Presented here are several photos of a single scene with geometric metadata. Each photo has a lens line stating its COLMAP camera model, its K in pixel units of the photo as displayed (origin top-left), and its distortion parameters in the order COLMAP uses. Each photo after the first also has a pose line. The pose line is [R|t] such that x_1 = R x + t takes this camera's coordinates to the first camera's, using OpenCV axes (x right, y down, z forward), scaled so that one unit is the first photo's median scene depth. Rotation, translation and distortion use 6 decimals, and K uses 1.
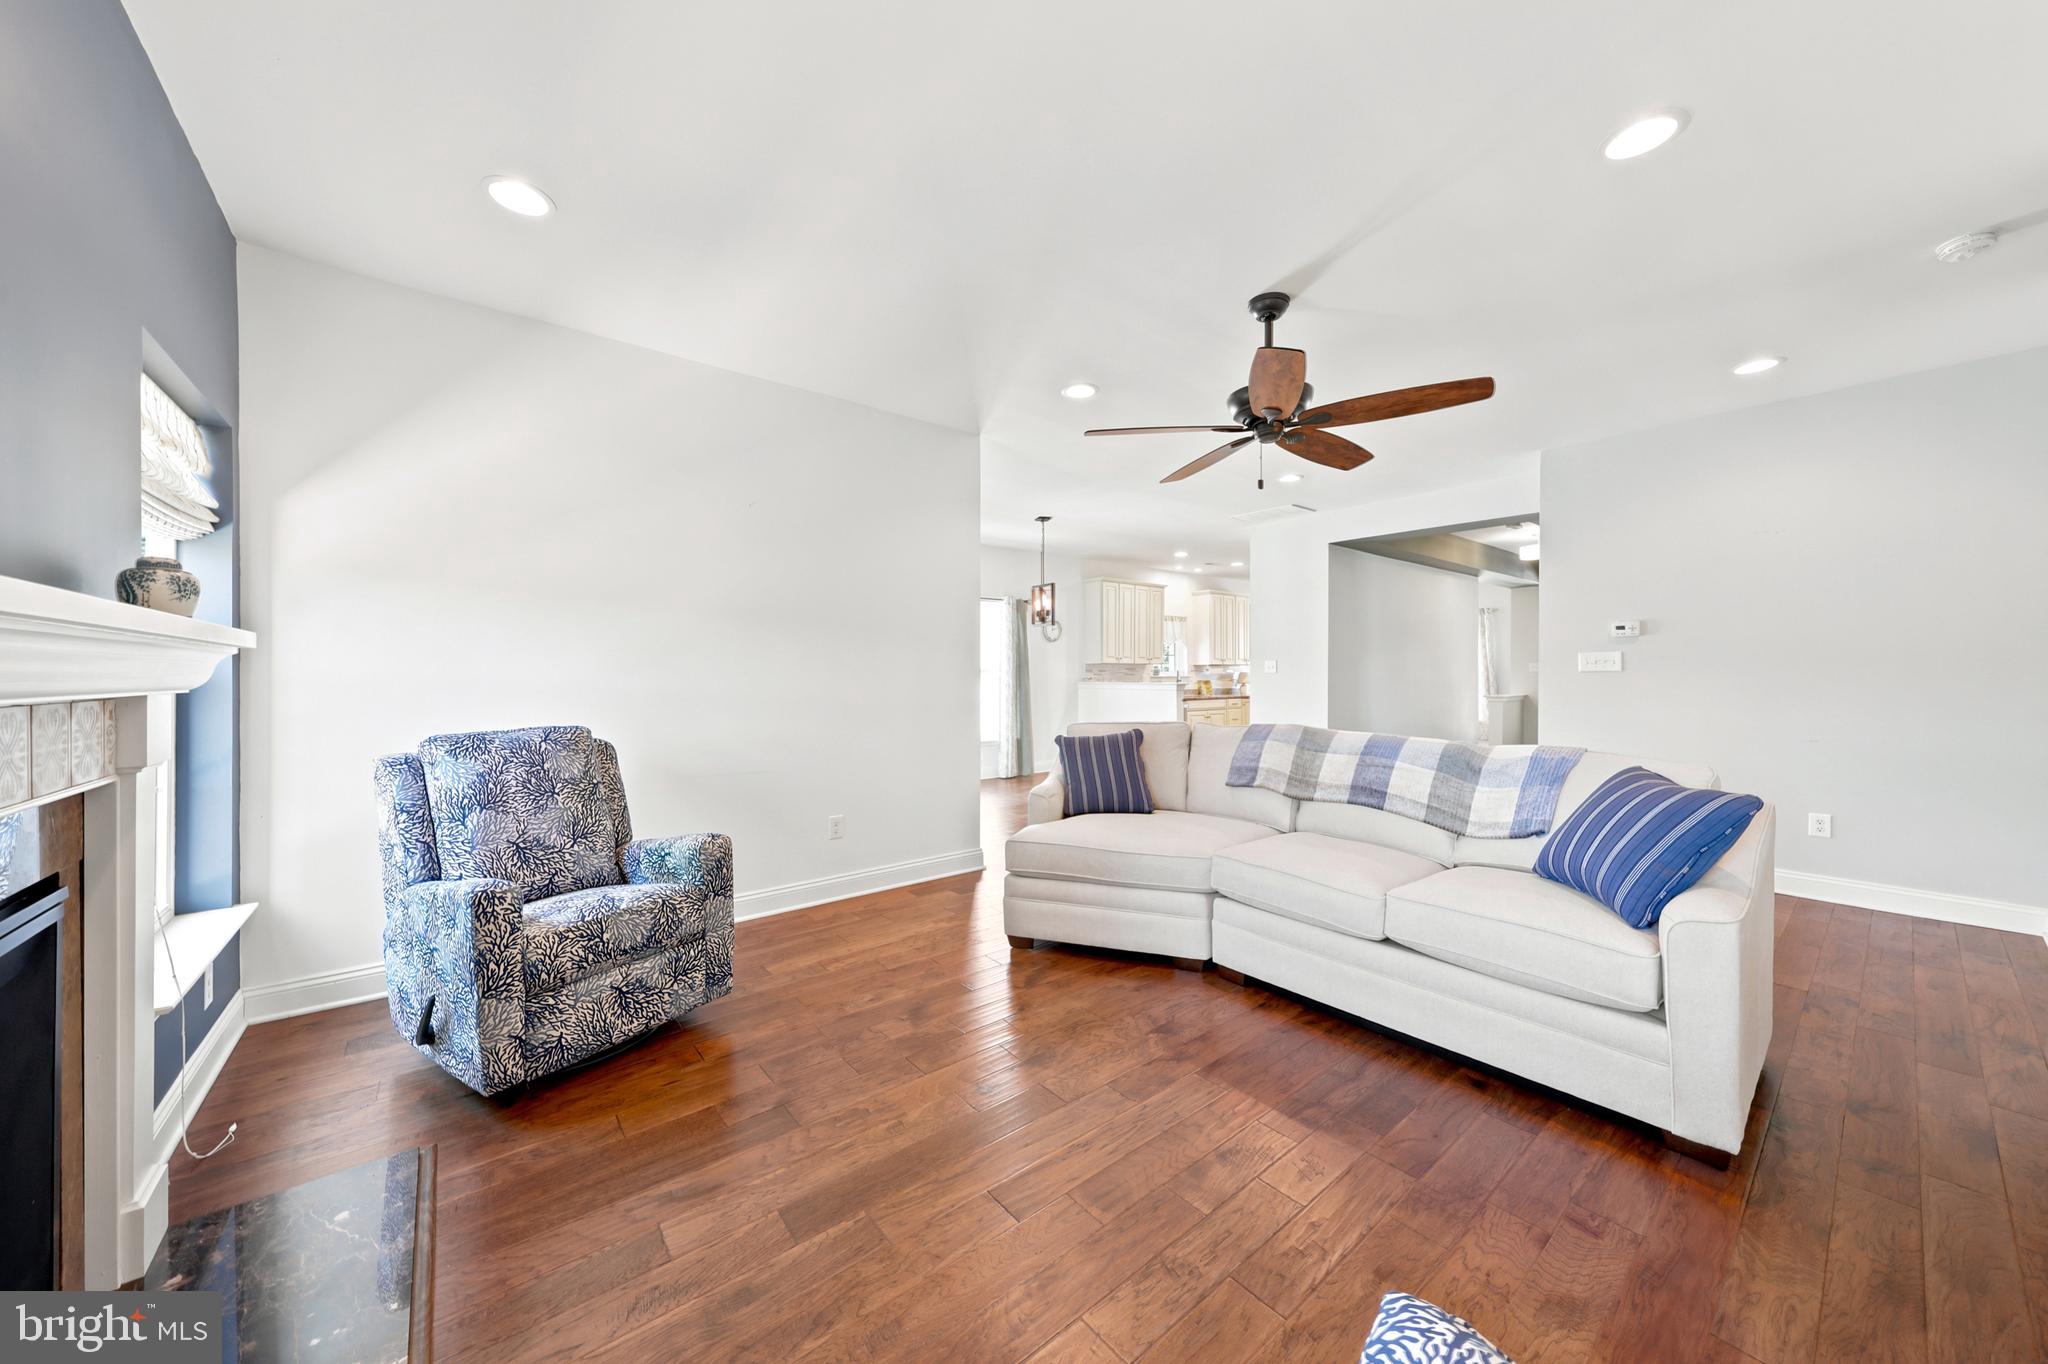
lens RADIAL K [[721.5, 0, 1018.4], [0, 721.5, 672.4], [0, 0, 1]] dist [0.002452, -0.000252]
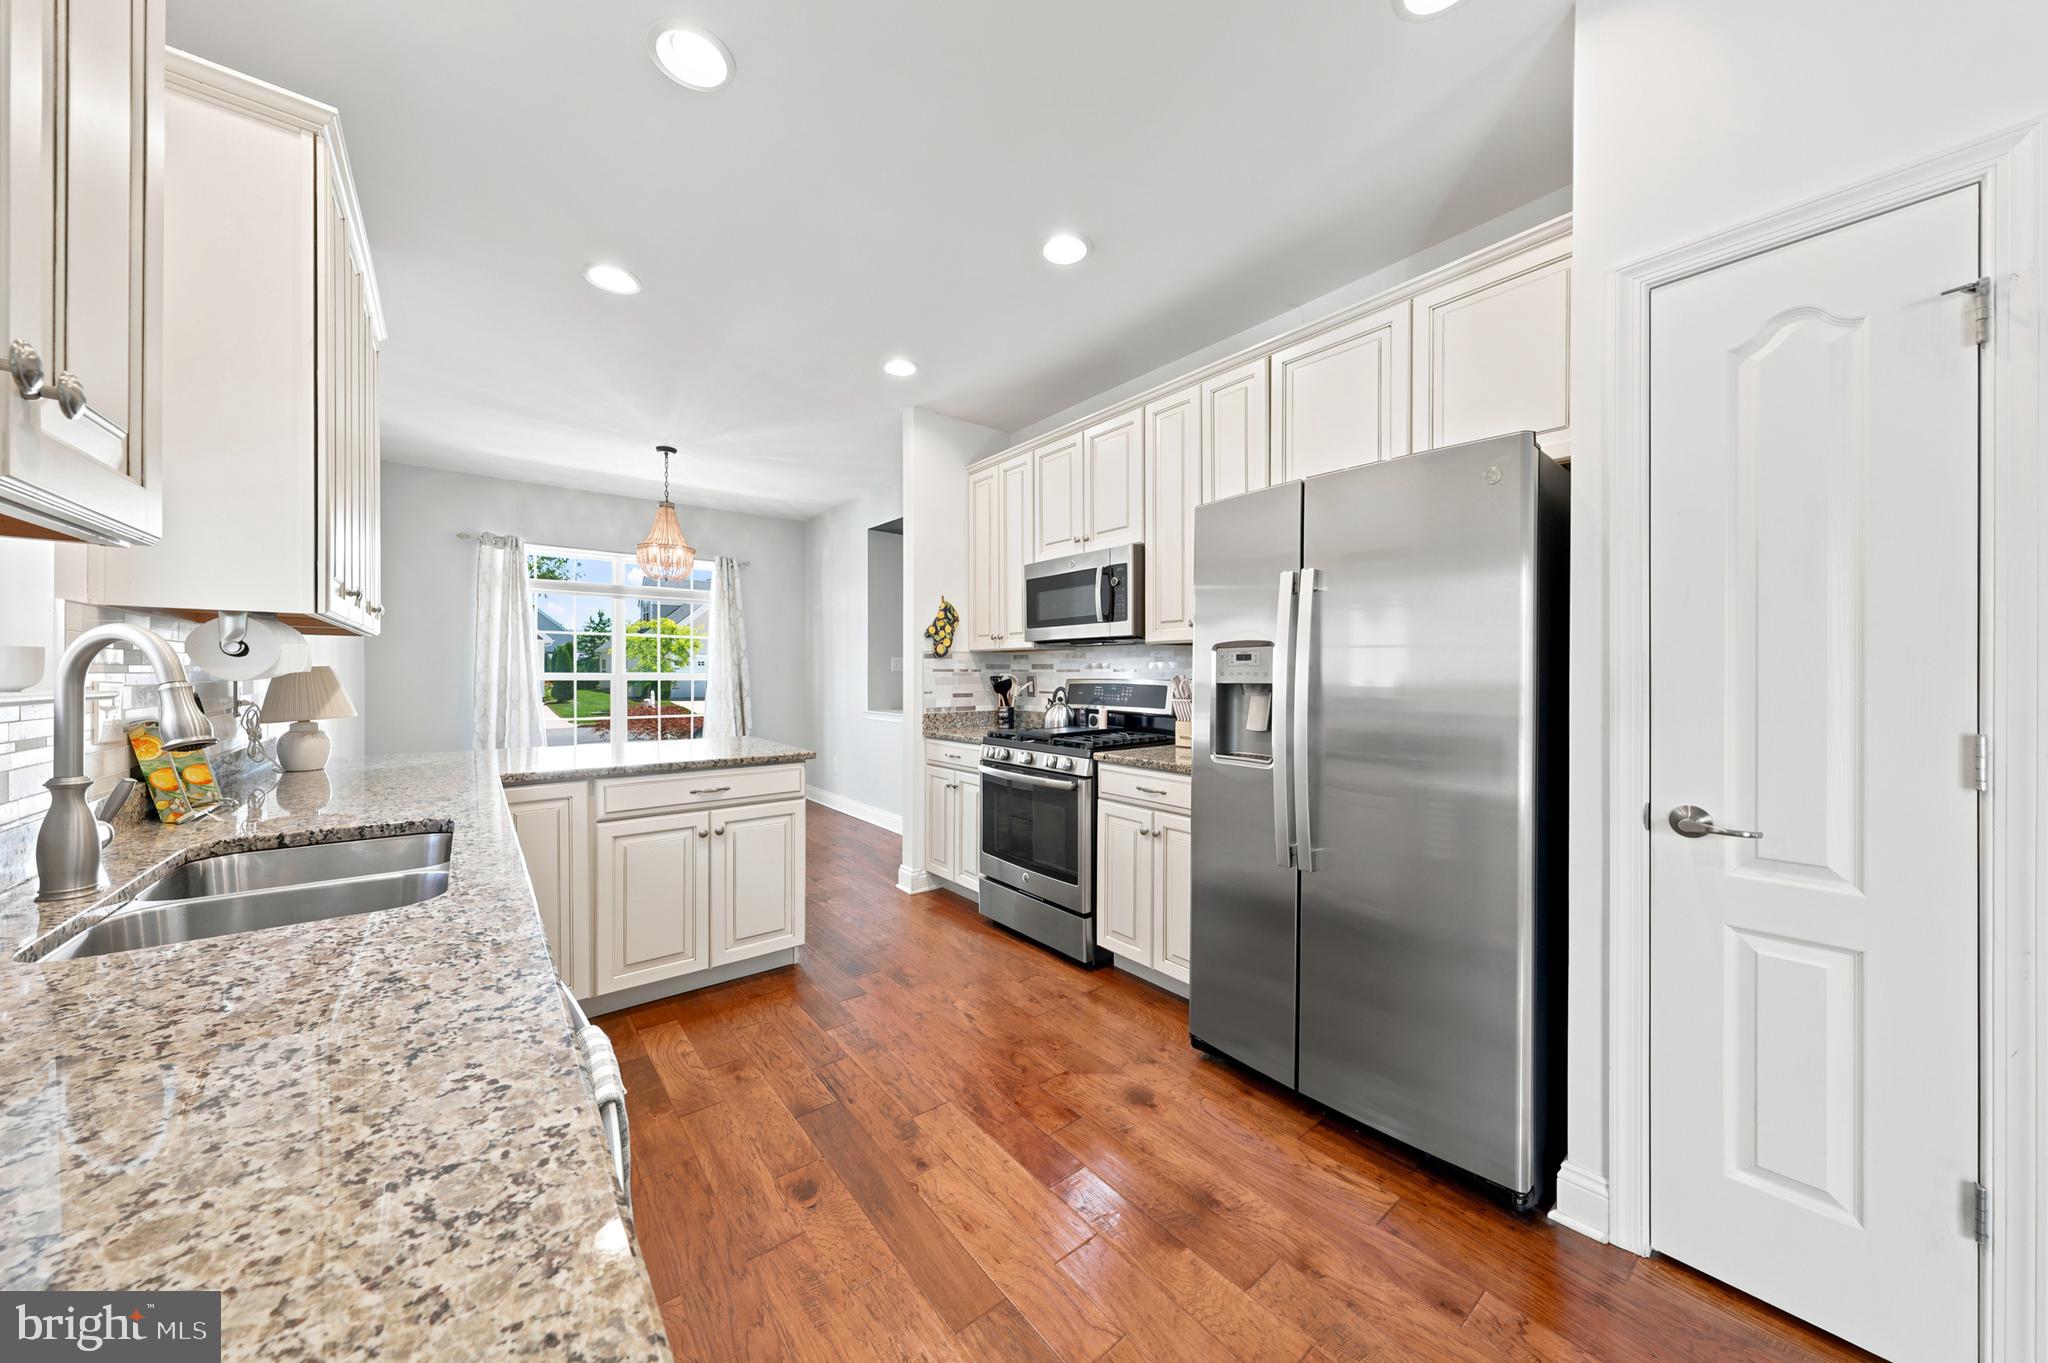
lens RADIAL K [[677.5, 0, 1030.3], [0, 677.5, 674.3], [0, 0, 1]] dist [0.003710, -0.000189]
pose [[-0.002900, -0.002833, 0.999992, 0.123009], [0.001364, 0.999995, 0.002837, 0.001586], [-0.999995, 0.001372, -0.002897, 0.841947]]
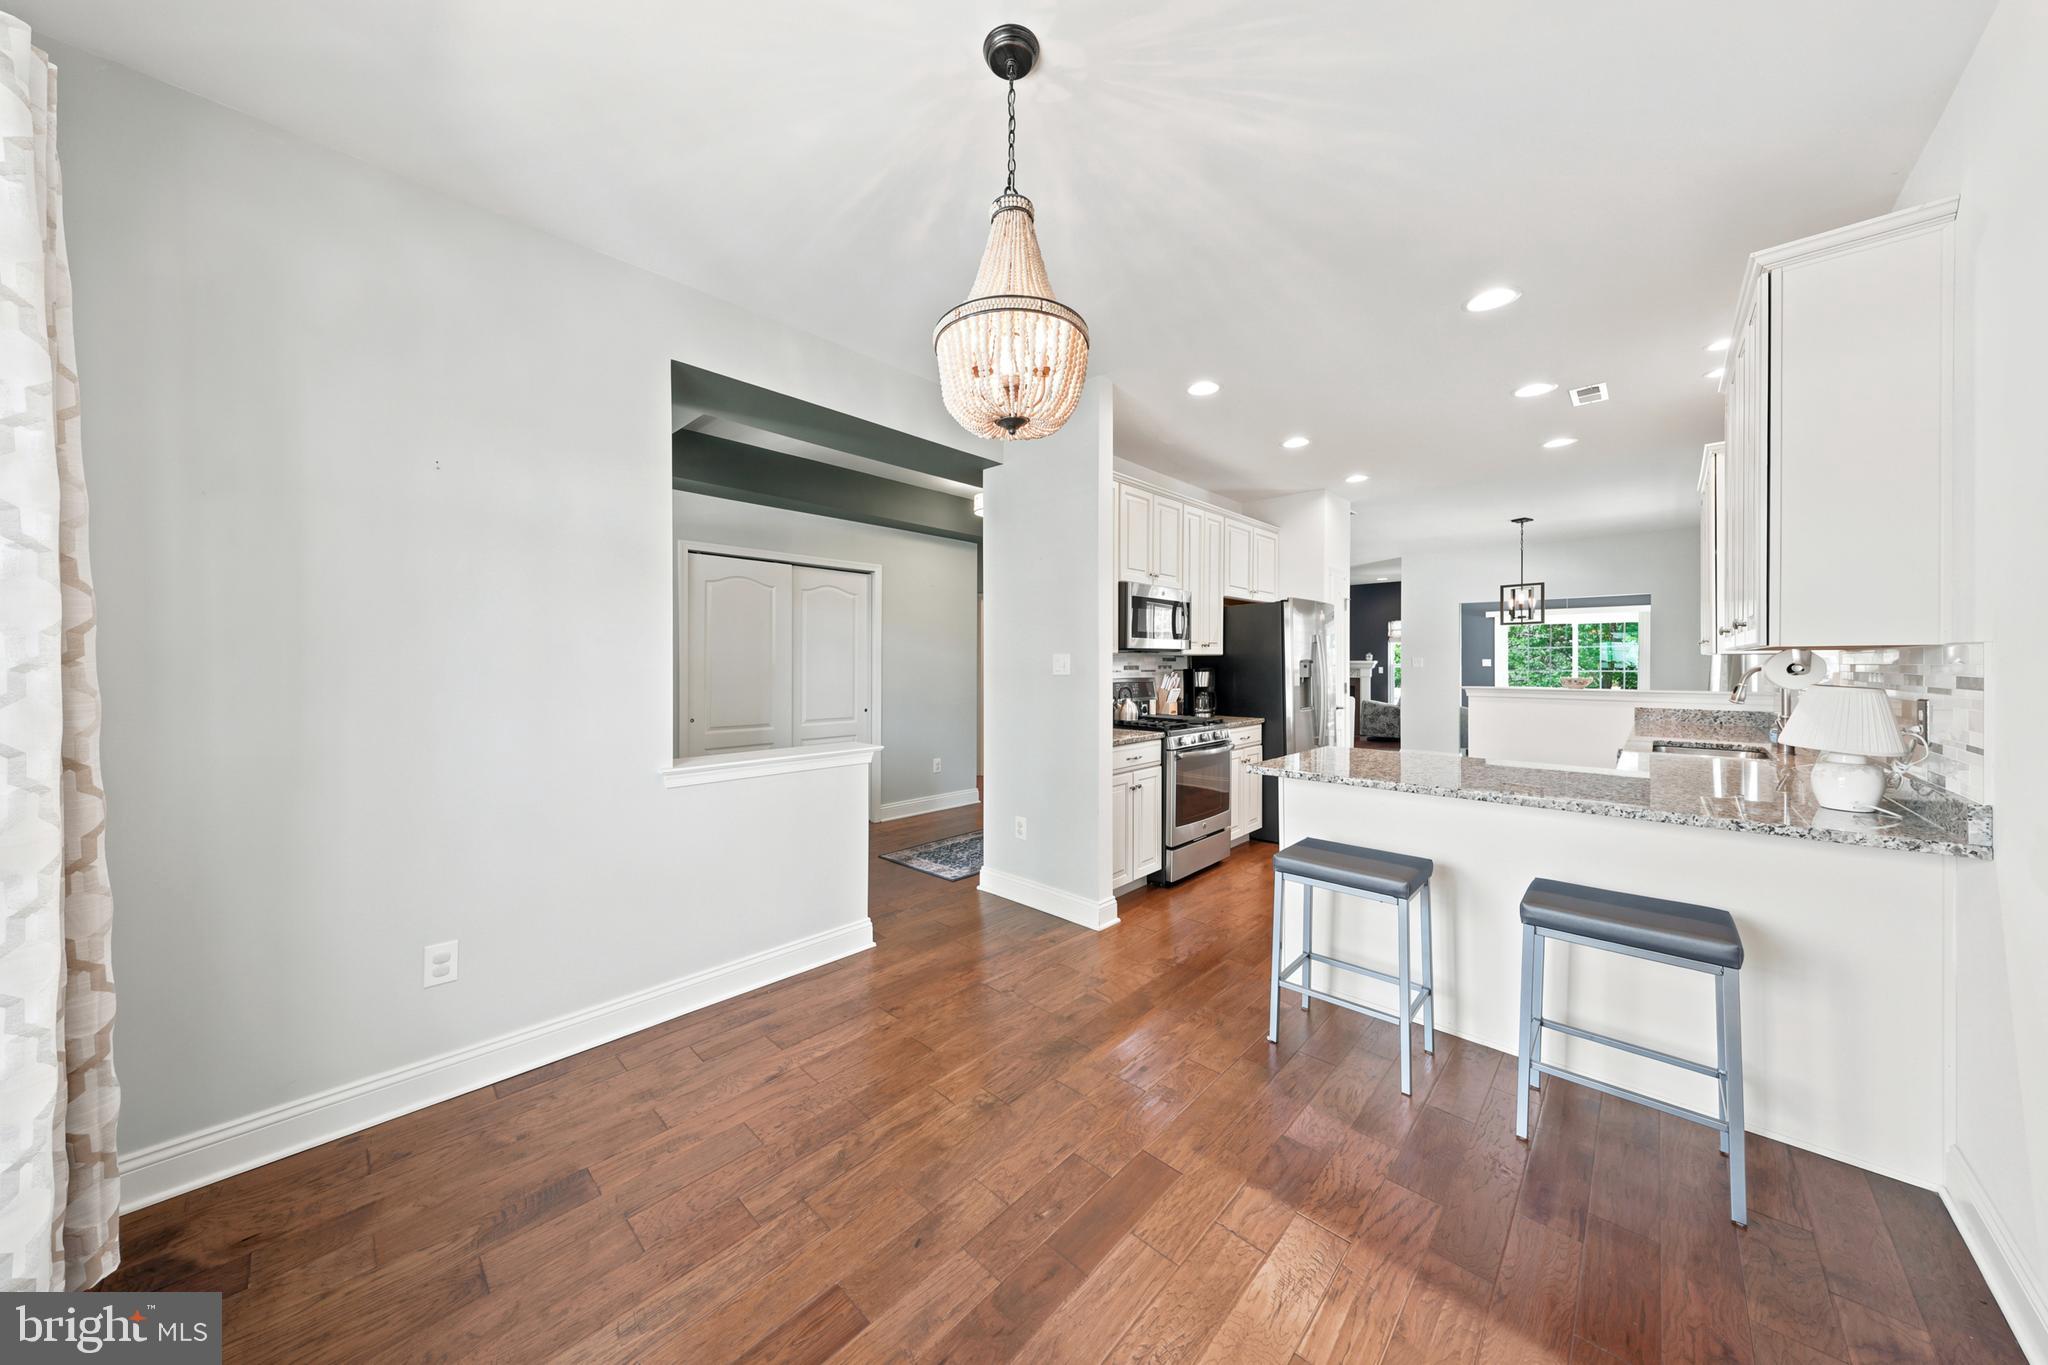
lens RADIAL K [[677.5, 0, 1013.4], [0, 677.5, 667.6], [0, 0, 1]] dist [0.003710, -0.000189]
pose [[-0.992963, -0.000945, -0.118419, 0.564723], [-0.002348, 0.999929, 0.011713, -0.006619], [0.118400, 0.011908, -0.992895, 1.215276]]
